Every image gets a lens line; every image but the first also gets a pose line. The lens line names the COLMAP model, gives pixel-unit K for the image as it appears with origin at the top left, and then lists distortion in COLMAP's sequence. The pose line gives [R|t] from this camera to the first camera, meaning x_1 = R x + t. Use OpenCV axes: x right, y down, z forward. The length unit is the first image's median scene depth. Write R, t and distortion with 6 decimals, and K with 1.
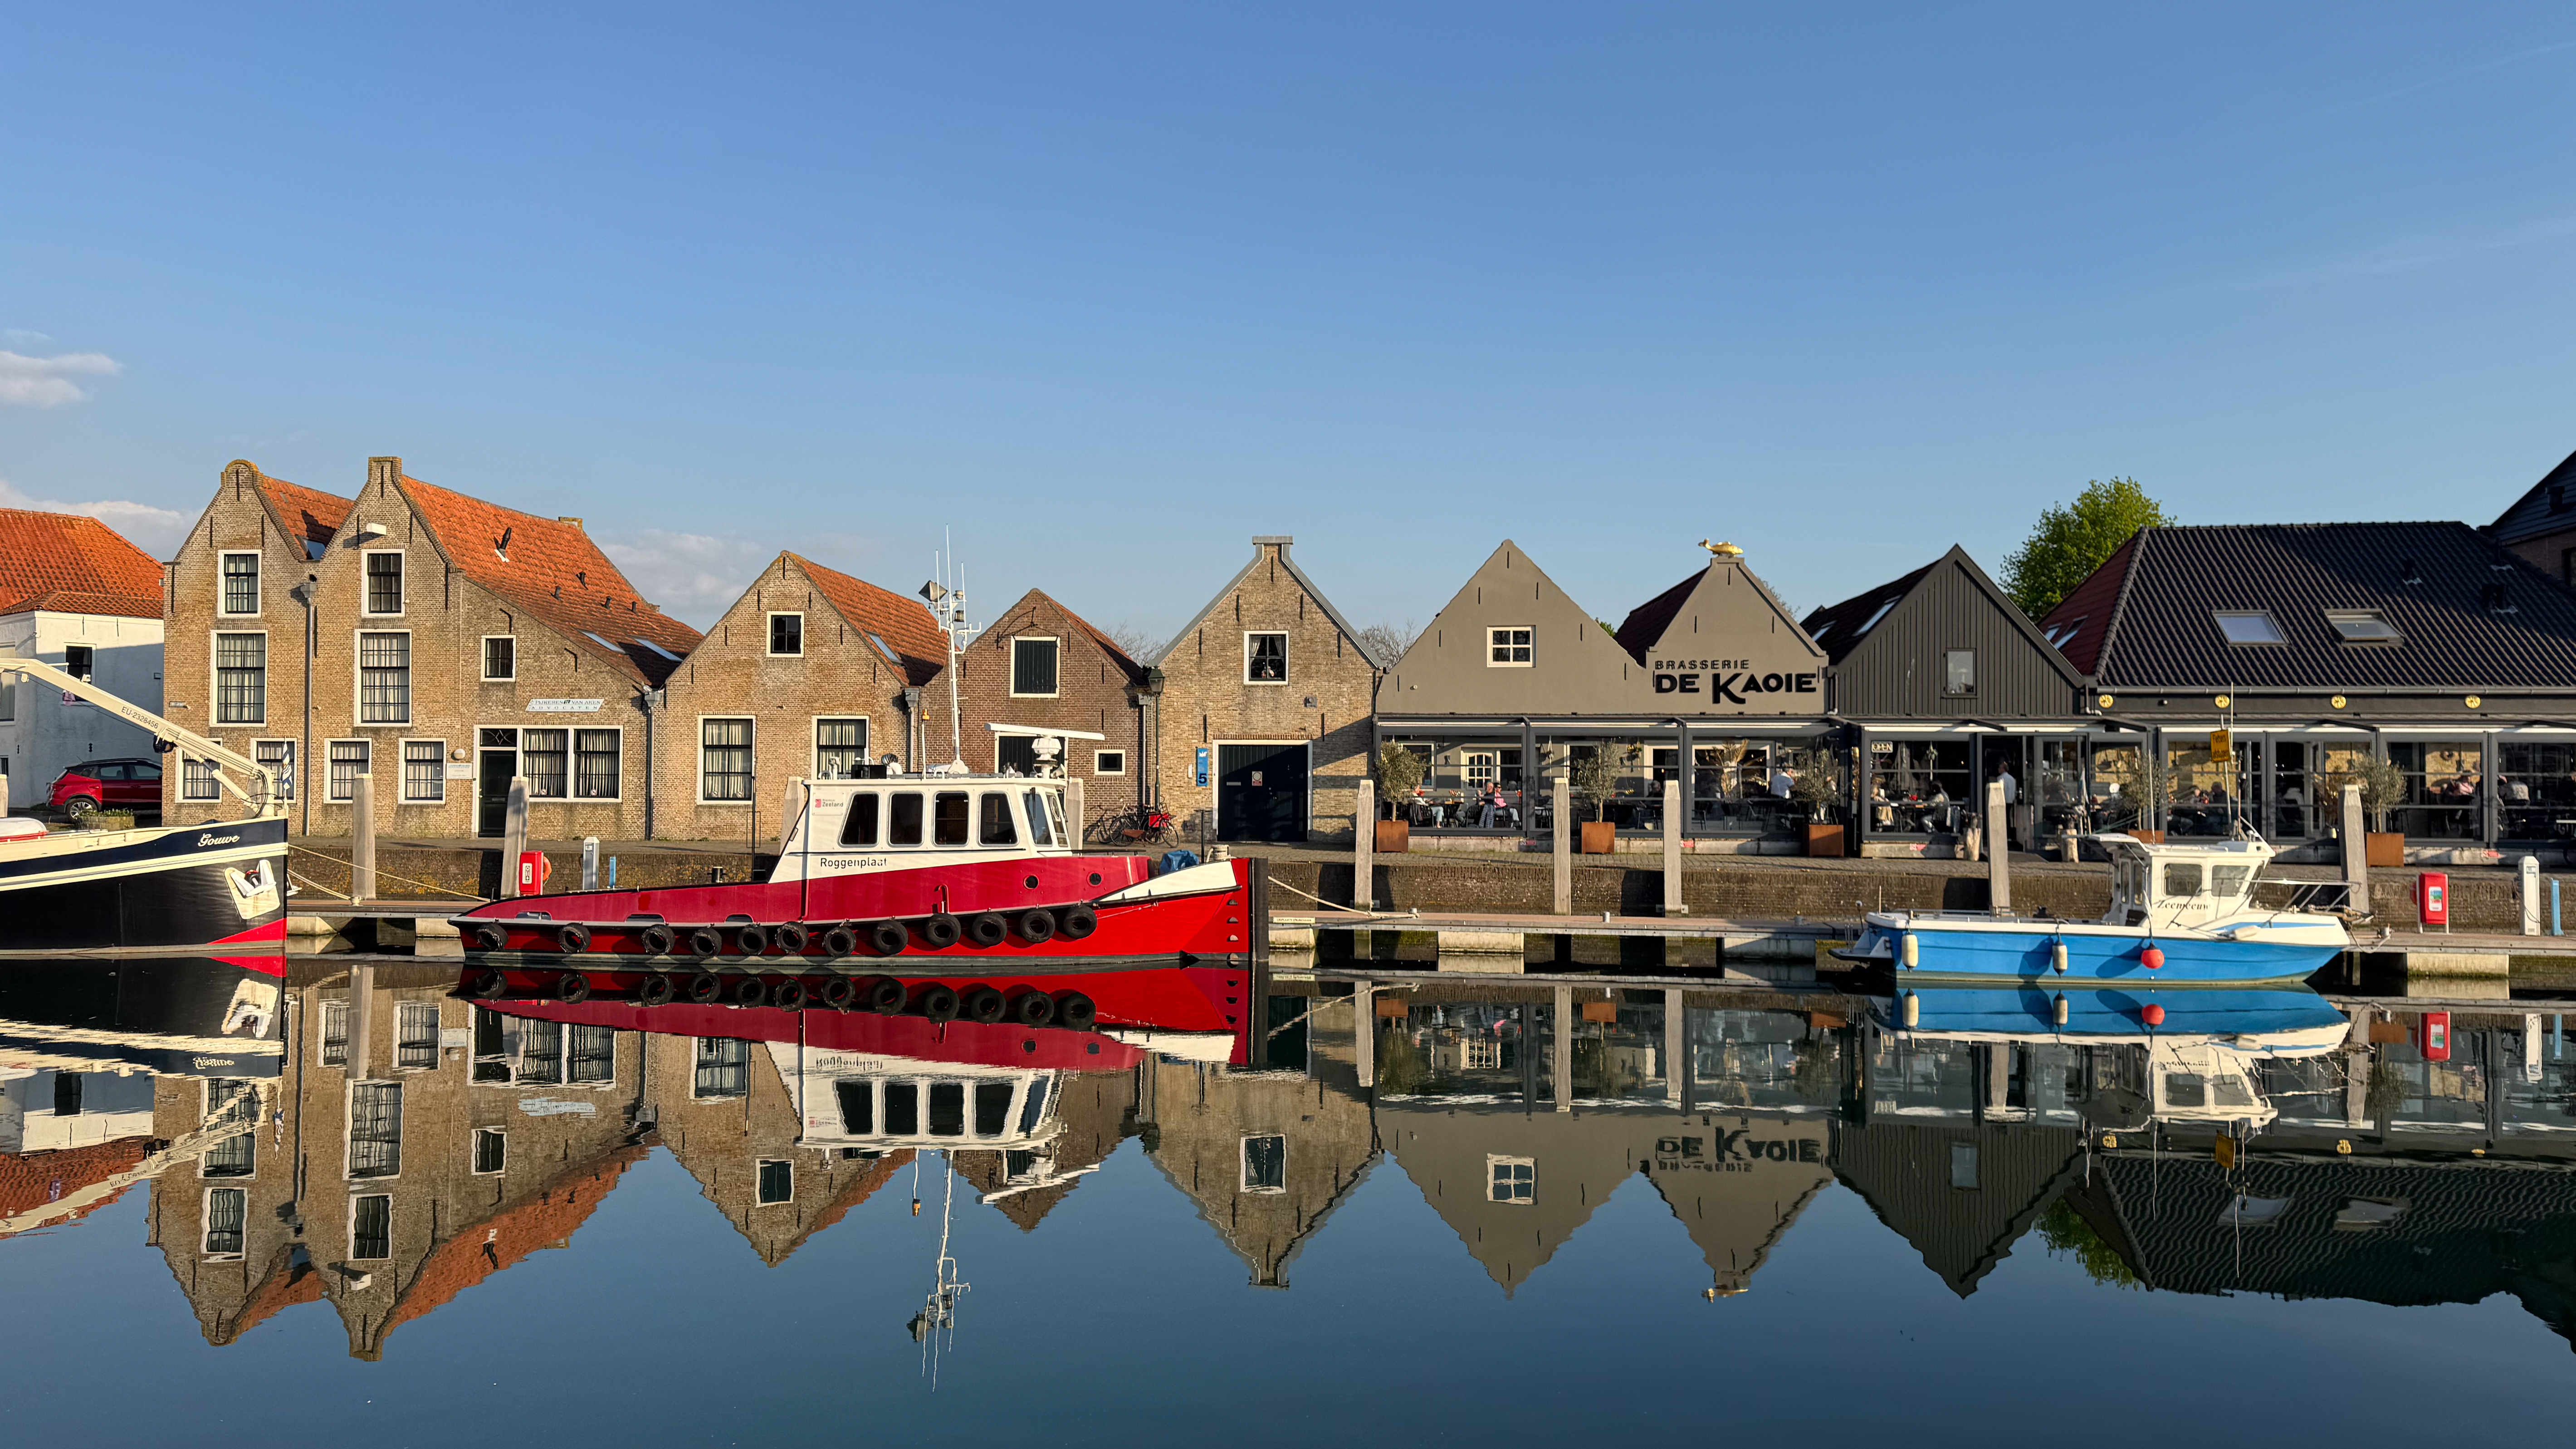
lens RADIAL K [[1803.8, 0, 1280.9], [0, 1803.8, 703.8], [0, 0, 1]] dist [0.027384, -0.029329]
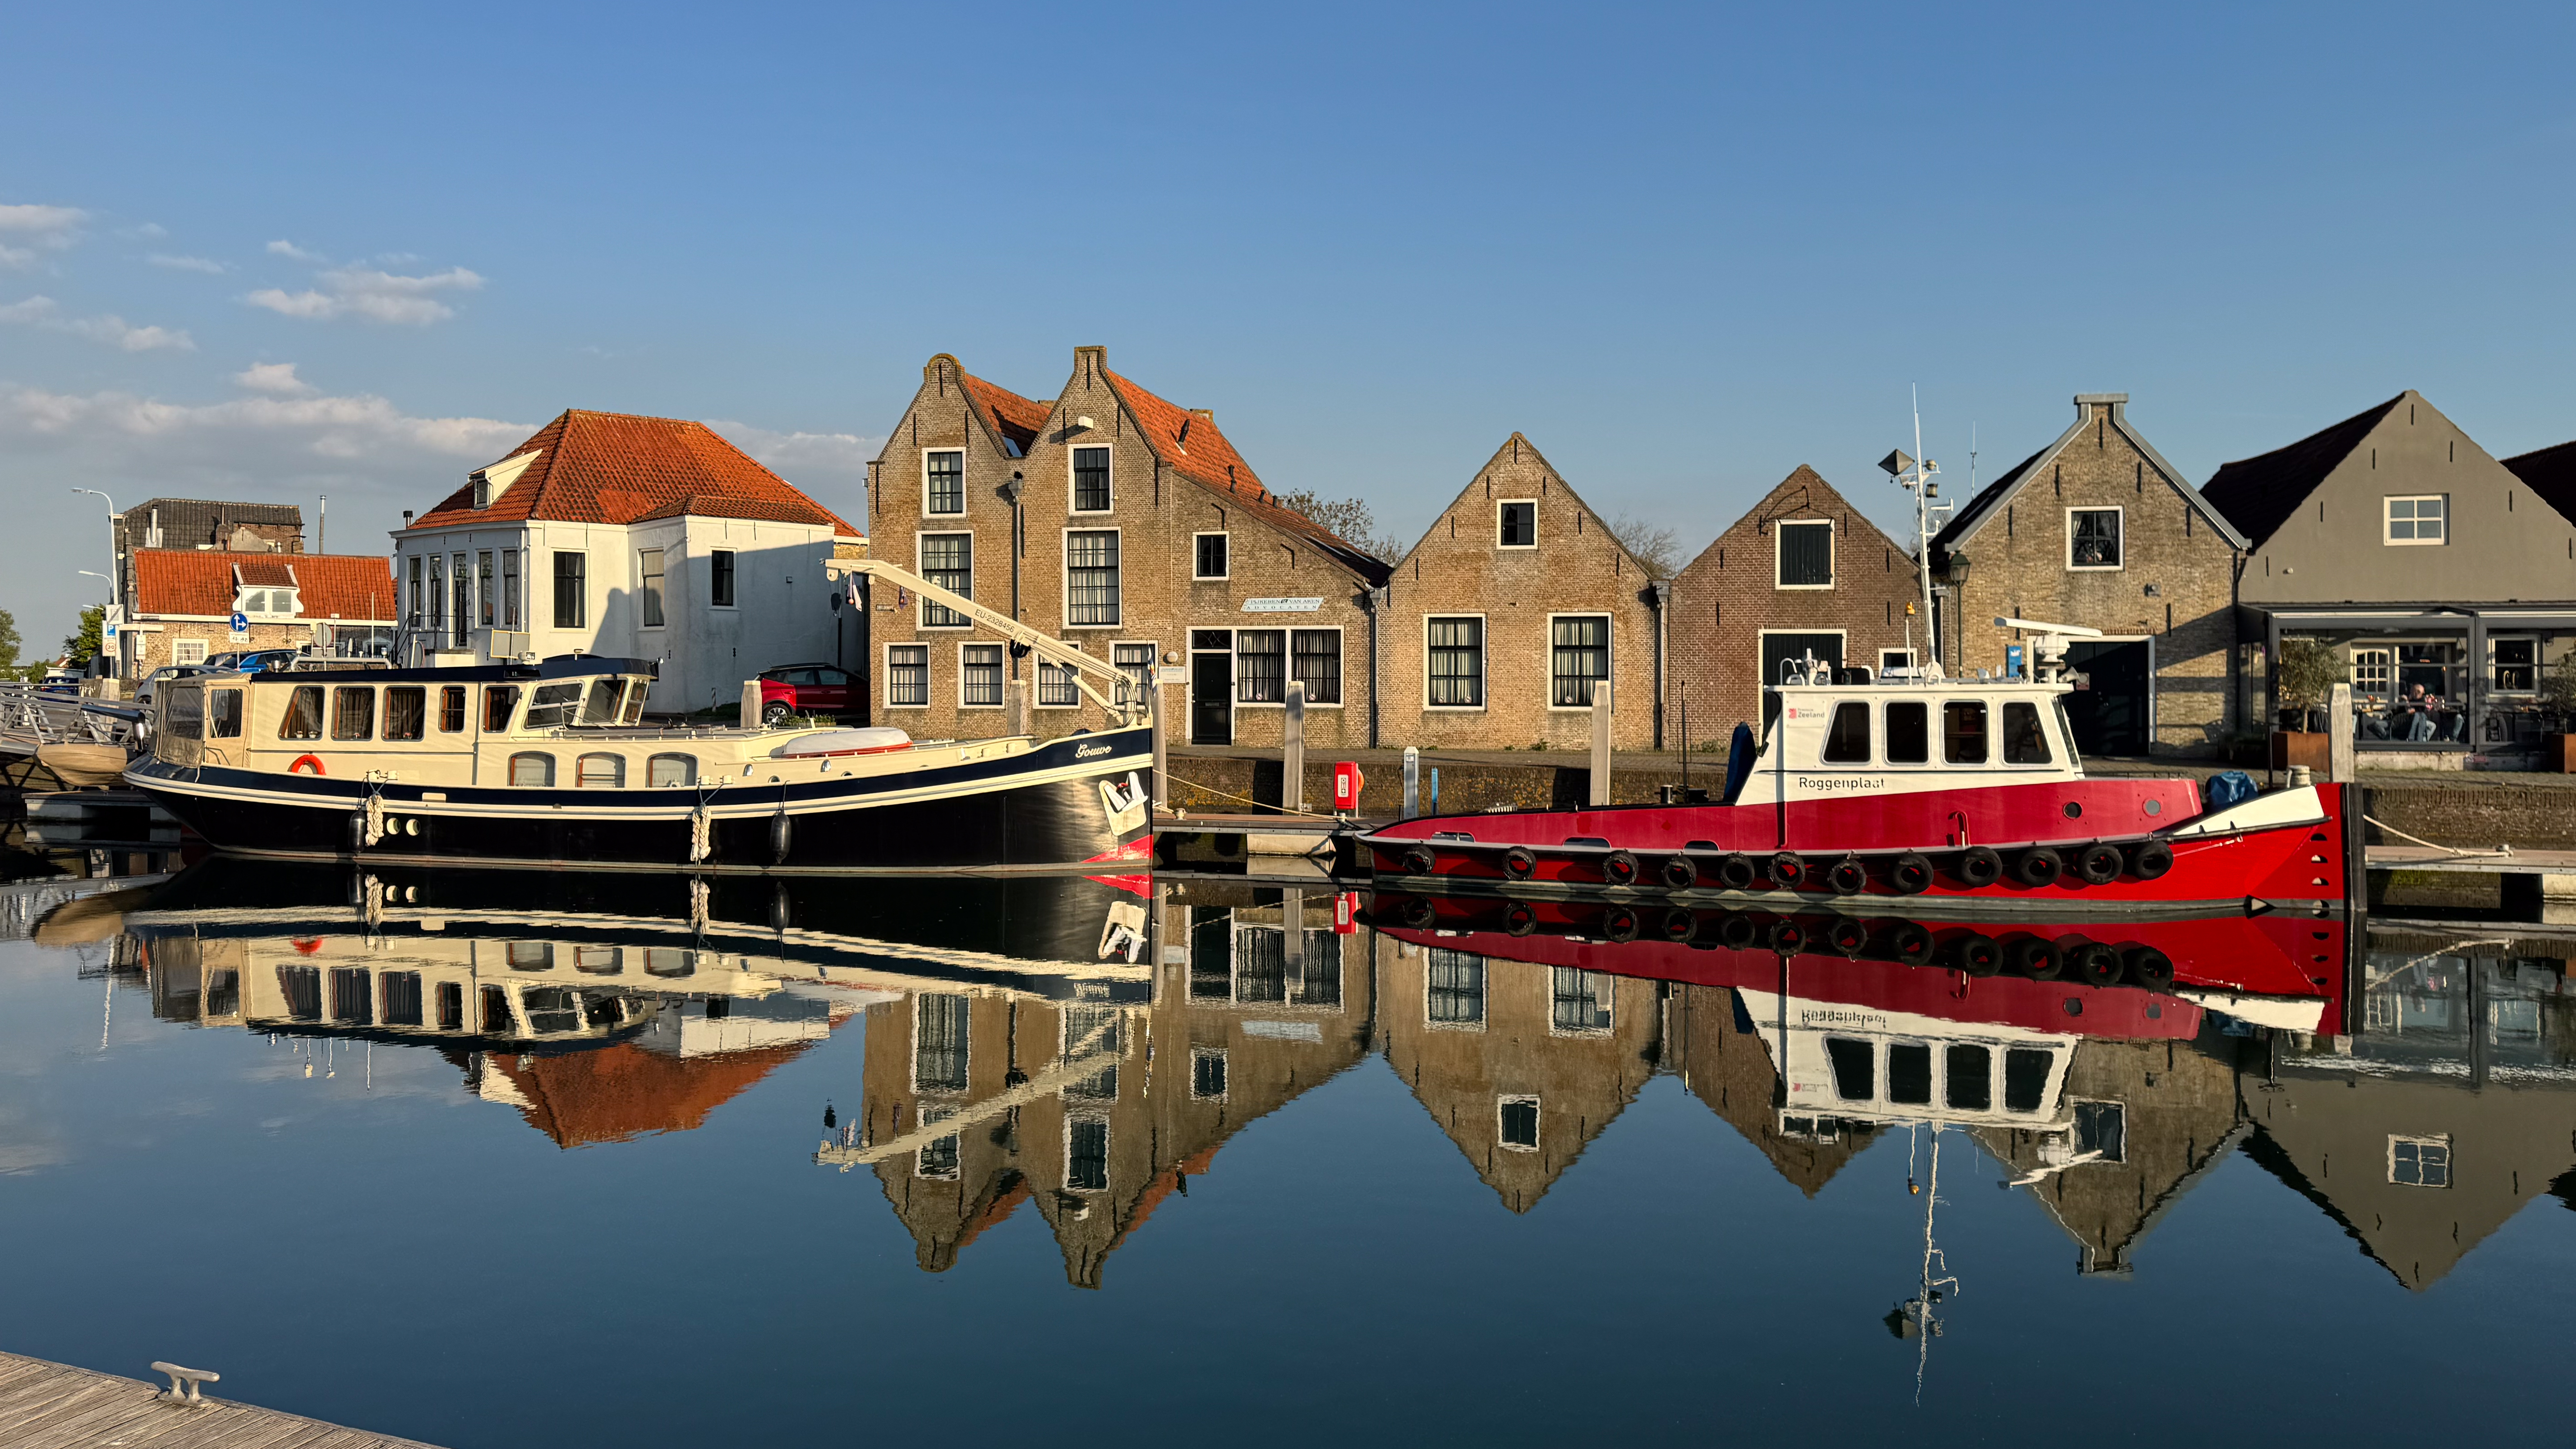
lens RADIAL K [[1882.9, 0, 1367.5], [0, 1882.9, 648.9], [0, 0, 1]] dist [0.096424, -0.048720]
pose [[0.982388, -0.006719, -0.186732, -0.177471], [0.011522, 0.999630, 0.024647, 0.000276], [0.186497, -0.026364, 0.982102, 0.050532]]
